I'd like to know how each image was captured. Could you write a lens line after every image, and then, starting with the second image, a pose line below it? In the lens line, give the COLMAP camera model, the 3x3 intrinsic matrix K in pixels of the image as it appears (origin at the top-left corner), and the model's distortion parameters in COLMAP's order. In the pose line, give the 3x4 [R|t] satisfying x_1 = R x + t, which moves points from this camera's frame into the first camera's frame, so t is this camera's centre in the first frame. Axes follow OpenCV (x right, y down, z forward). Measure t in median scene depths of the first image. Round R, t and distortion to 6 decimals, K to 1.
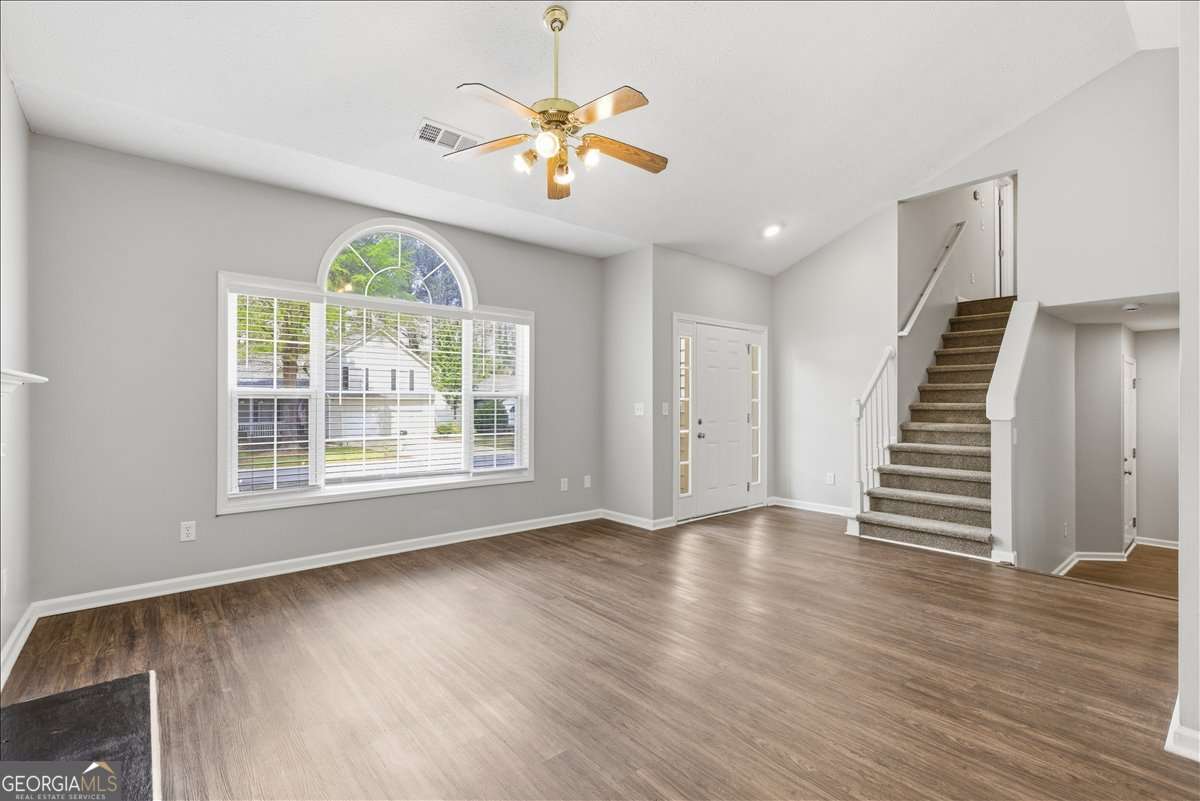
lens RADIAL K [[544.2, 0, 616.1], [0, 544.2, 395.6], [0, 0, 1]] dist [0.001465, 0.000206]
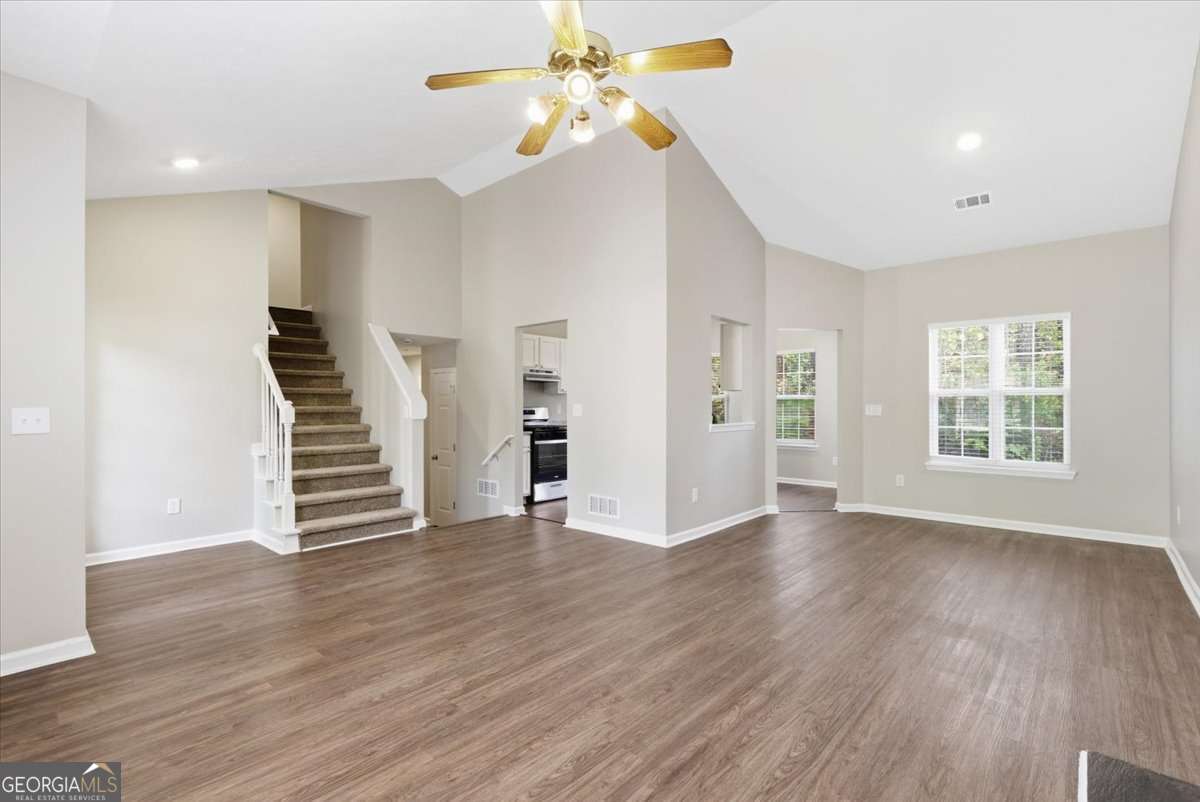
lens RADIAL K [[548.5, 0, 600.0], [0, 548.5, 401.0], [0, 0, 1]] dist [-0.004737, 0.000281]
pose [[-0.121519, 0.007950, 0.992557, -0.633389], [-0.010076, 0.999907, -0.009243, 0.010597], [-0.992538, -0.011124, -0.121428, 0.734964]]
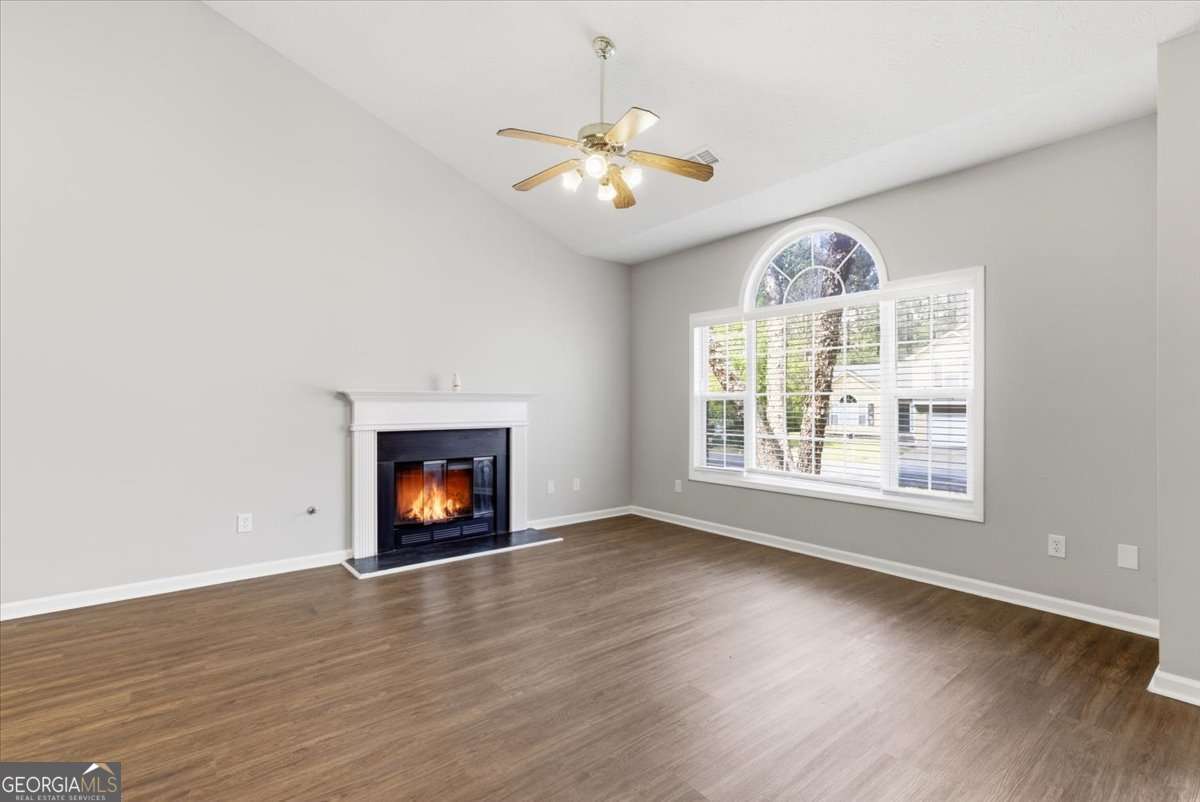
lens RADIAL K [[548.5, 0, 600.0], [0, 548.5, 401.0], [0, 0, 1]] dist [-0.004737, 0.000281]
pose [[-0.044683, -0.006879, -0.998978, 0.666625], [0.012034, 0.999900, -0.007424, 0.011909], [0.998929, -0.012353, -0.044596, 0.718632]]
